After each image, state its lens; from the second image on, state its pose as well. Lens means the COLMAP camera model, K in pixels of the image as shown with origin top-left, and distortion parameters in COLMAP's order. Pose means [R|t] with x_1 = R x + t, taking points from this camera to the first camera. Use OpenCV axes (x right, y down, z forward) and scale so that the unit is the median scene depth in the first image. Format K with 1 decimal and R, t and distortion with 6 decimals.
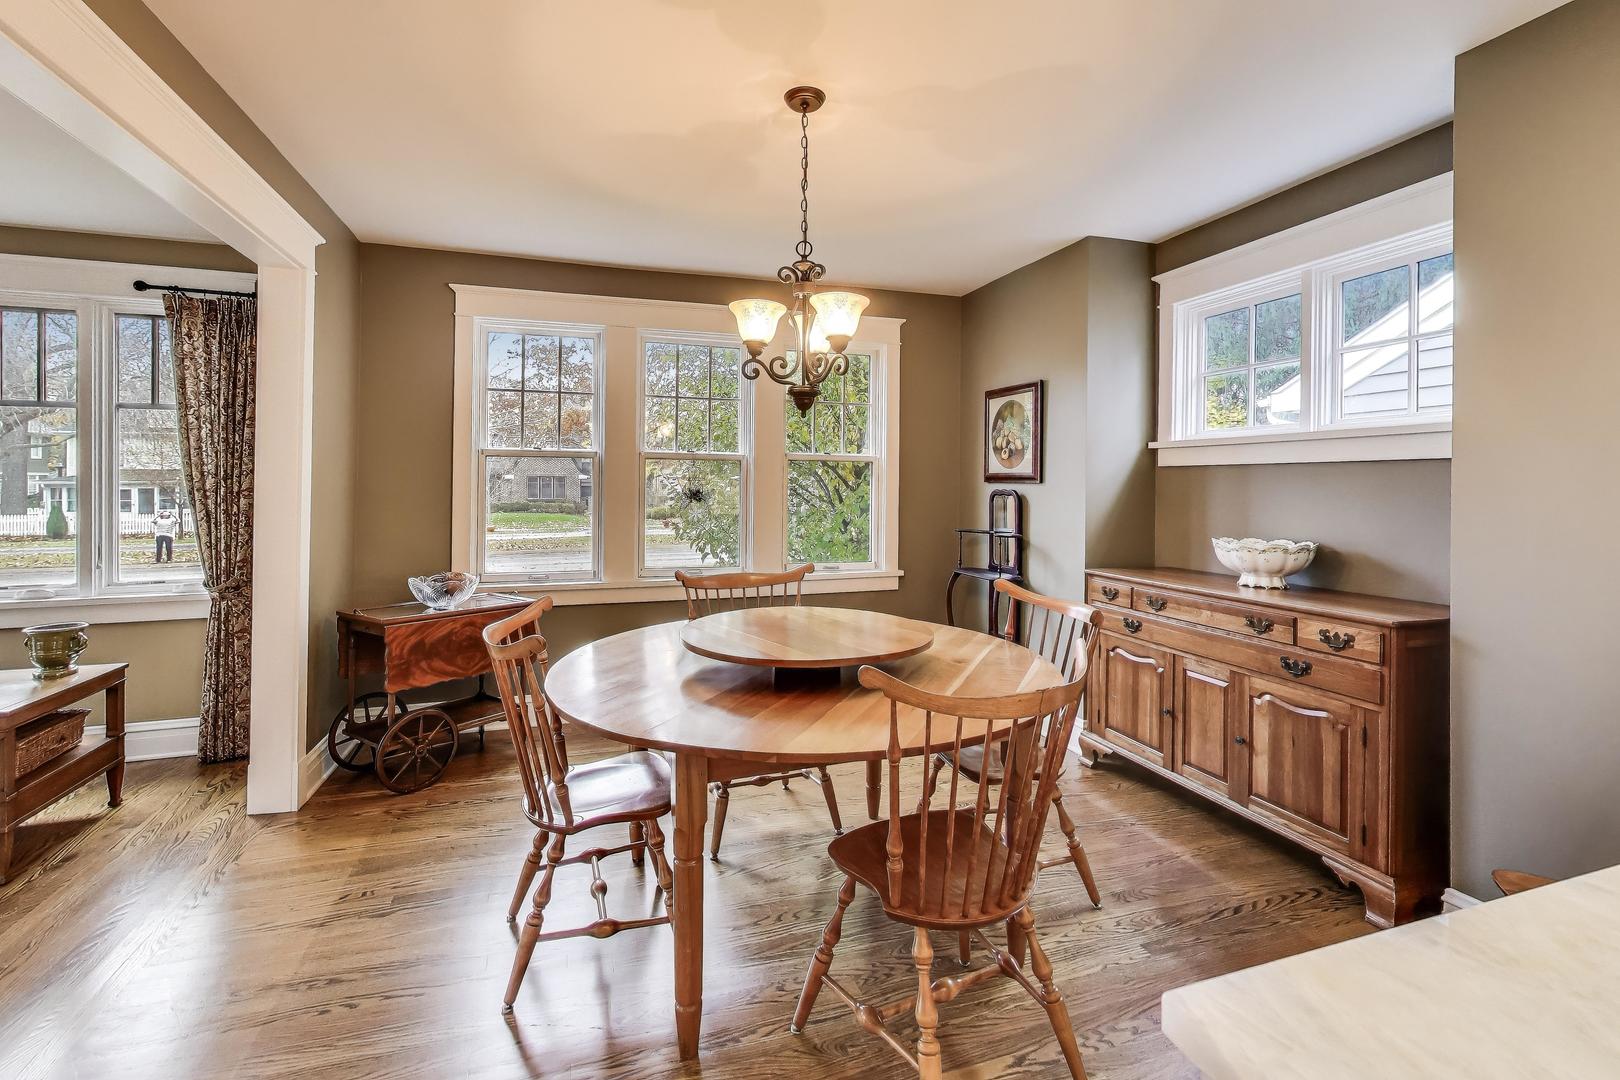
lens RADIAL K [[723.3, 0, 805.4], [0, 723.3, 481.5], [0, 0, 1]] dist [-0.002026, -0.000028]
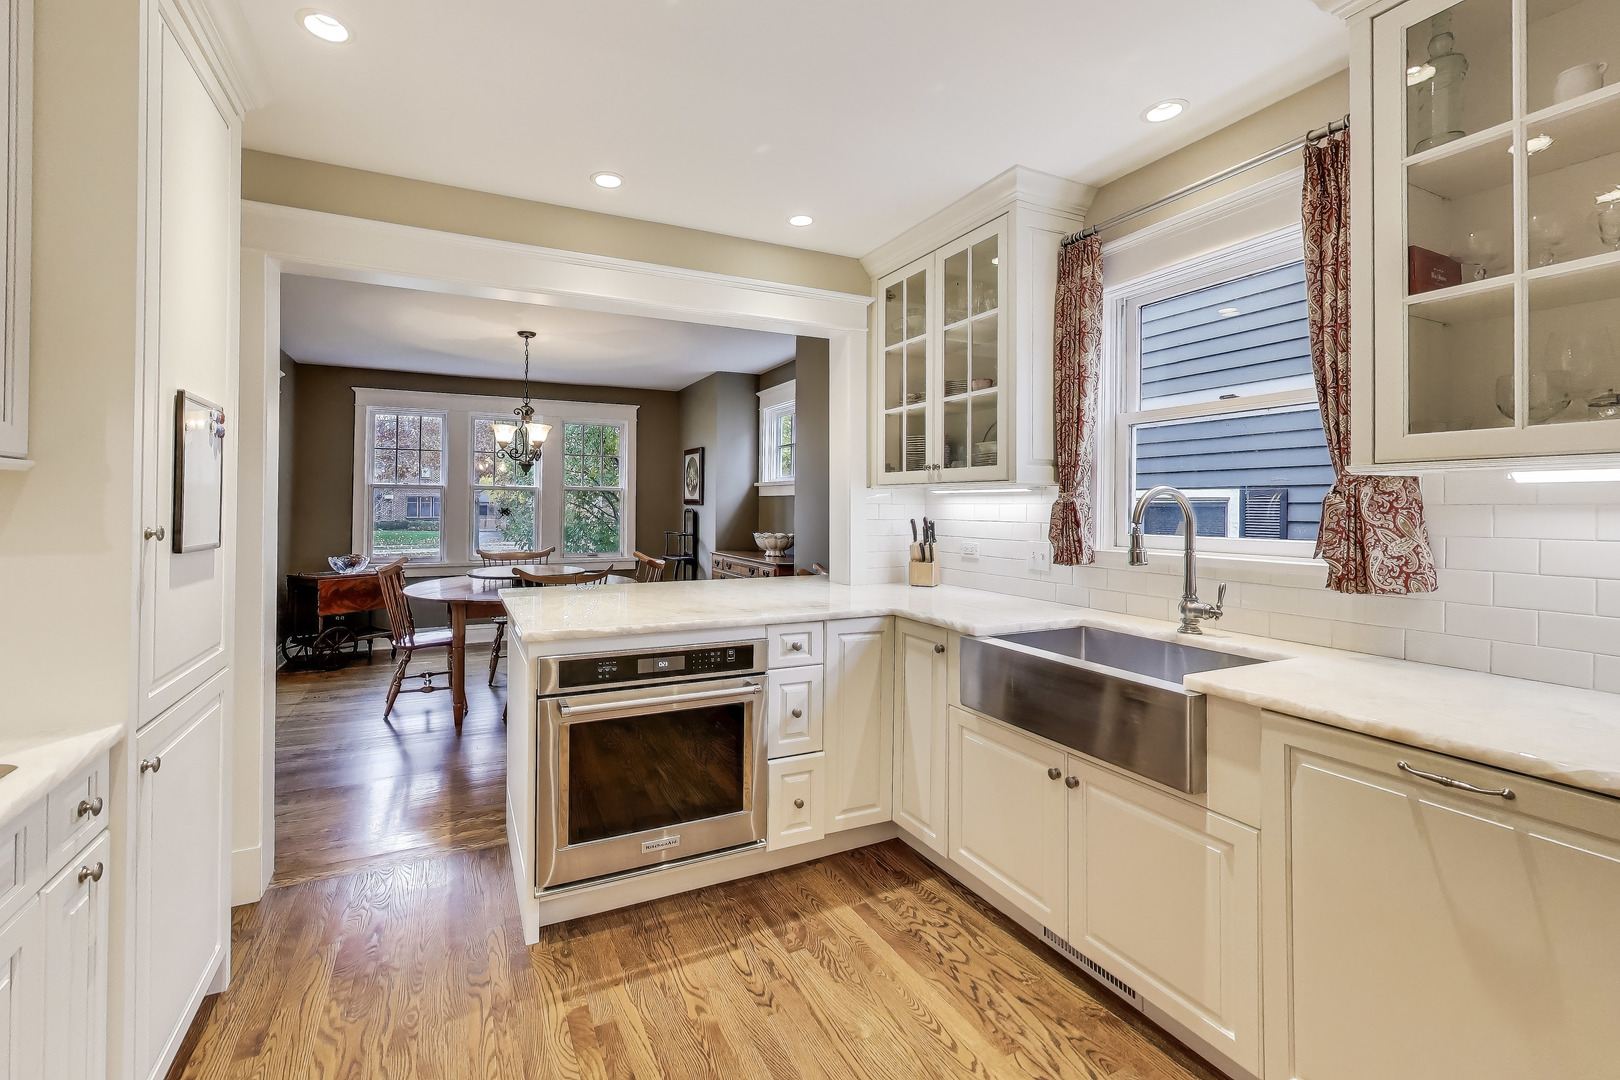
lens RADIAL K [[723.3, 0, 777.5], [0, 723.3, 498.6], [0, 0, 1]] dist [-0.002026, -0.000028]
pose [[0.994605, 0.004218, 0.103645, 0.385854], [-0.003753, 0.999982, -0.004680, -0.006771], [-0.103662, 0.004266, 0.994603, -0.932653]]
